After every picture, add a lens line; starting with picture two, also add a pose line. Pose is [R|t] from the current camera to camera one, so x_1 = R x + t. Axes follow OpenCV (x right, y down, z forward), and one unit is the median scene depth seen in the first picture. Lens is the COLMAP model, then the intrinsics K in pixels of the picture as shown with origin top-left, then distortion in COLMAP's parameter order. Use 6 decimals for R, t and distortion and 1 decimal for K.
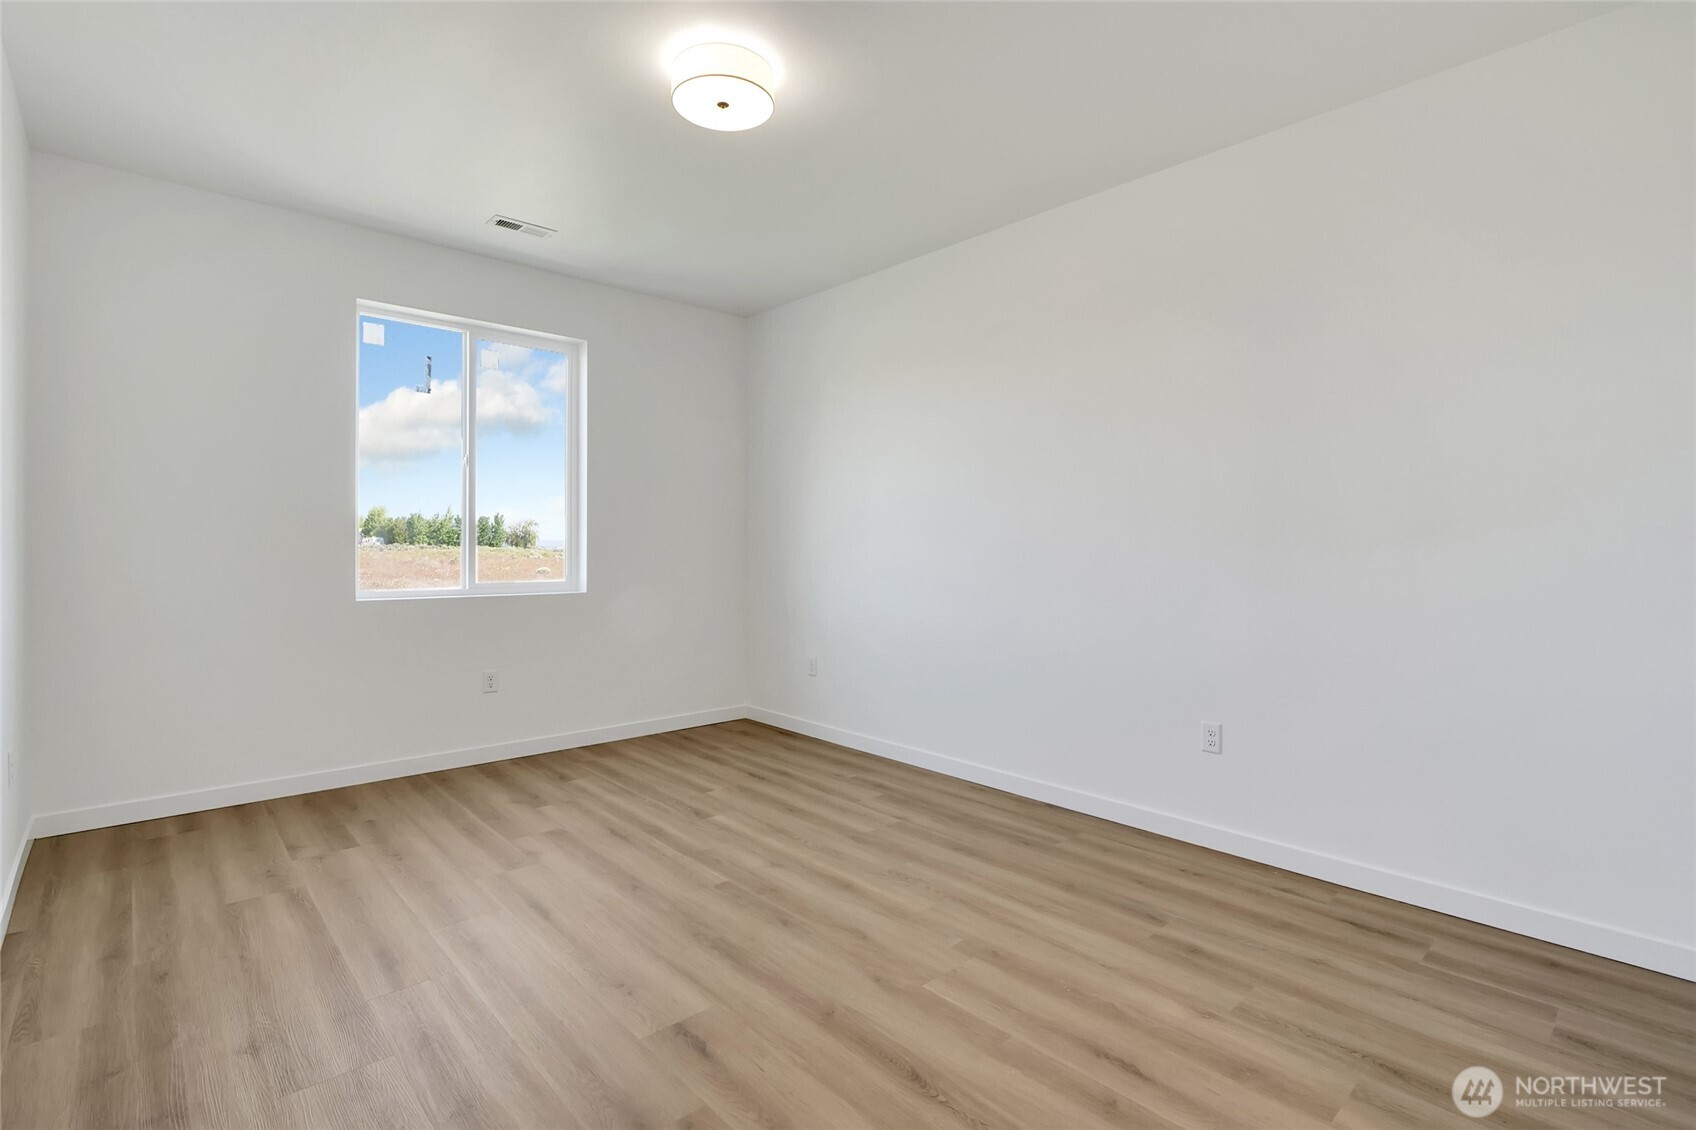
lens RADIAL K [[791.2, 0, 841.6], [0, 791.2, 550.2], [0, 0, 1]] dist [-0.014455, -0.000725]
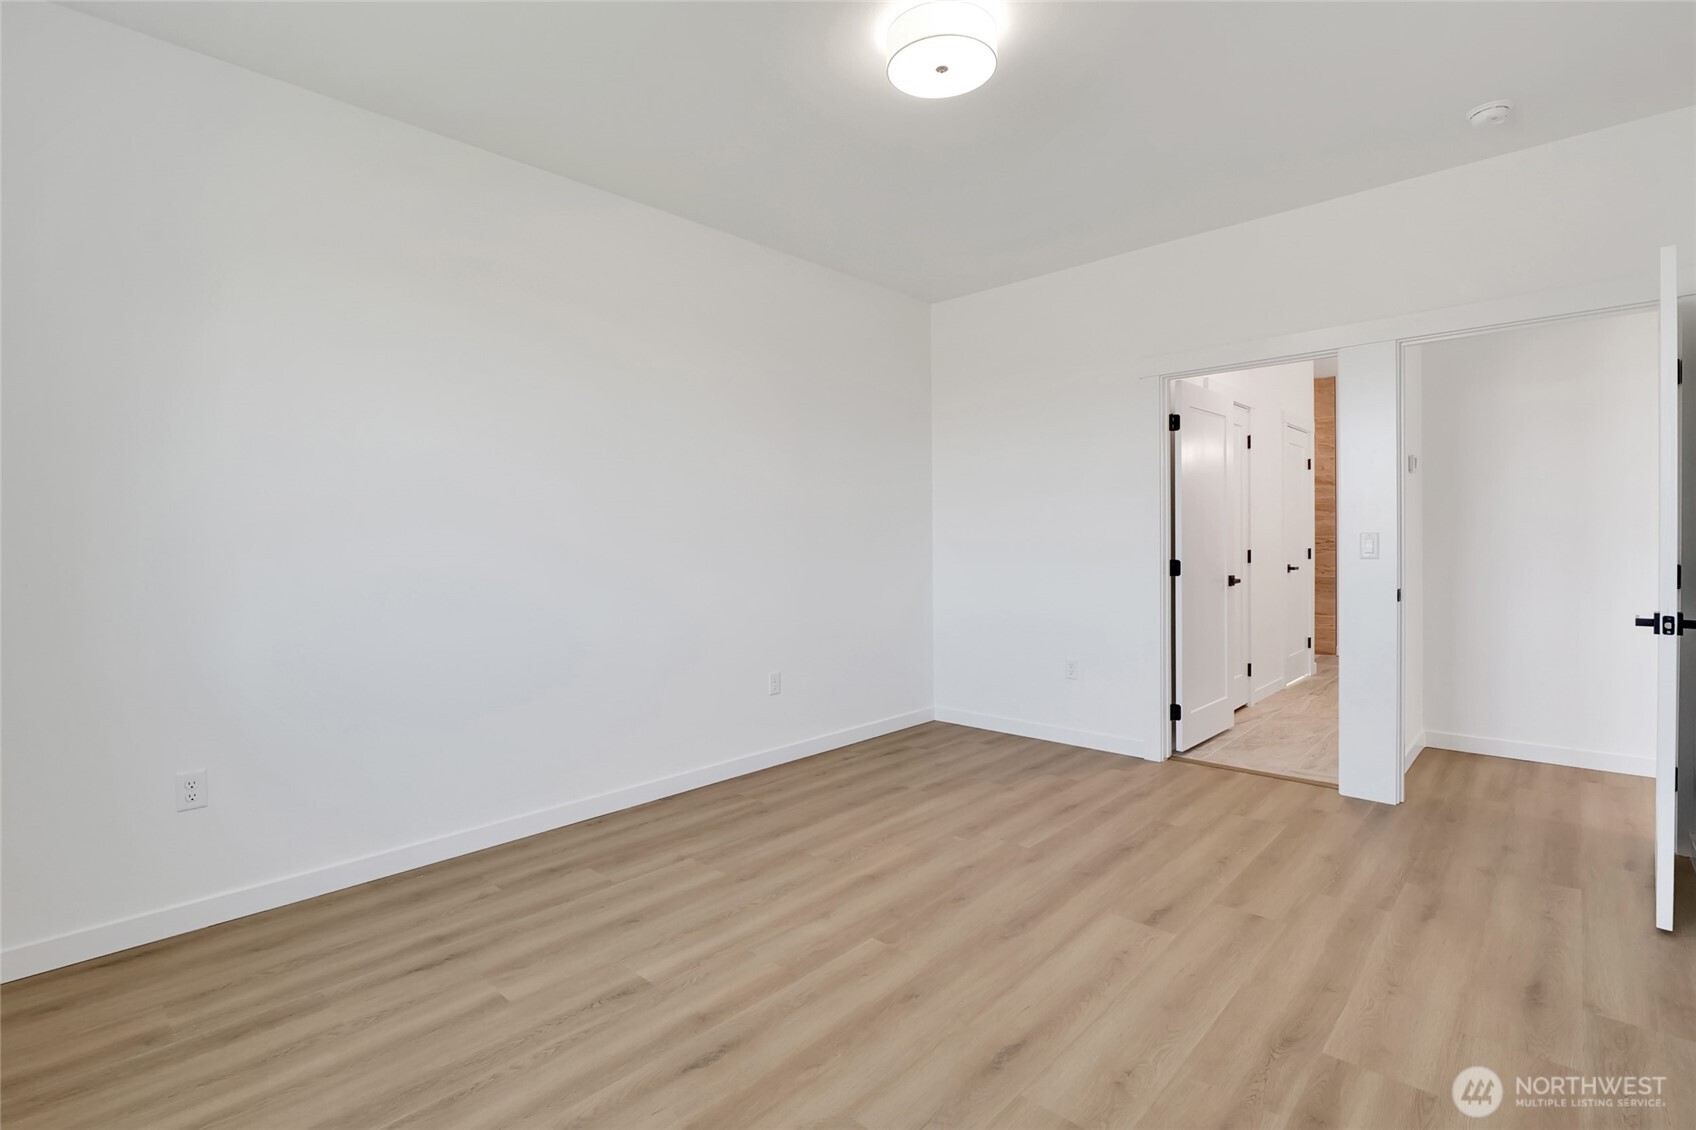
lens RADIAL K [[791.2, 0, 841.6], [0, 791.2, 550.2], [0, 0, 1]] dist [-0.014455, -0.000725]
pose [[-0.075187, -0.018701, 0.996994, -0.889012], [0.015493, 0.999682, 0.019920, -0.015372], [-0.997049, 0.016945, -0.074873, 0.987498]]
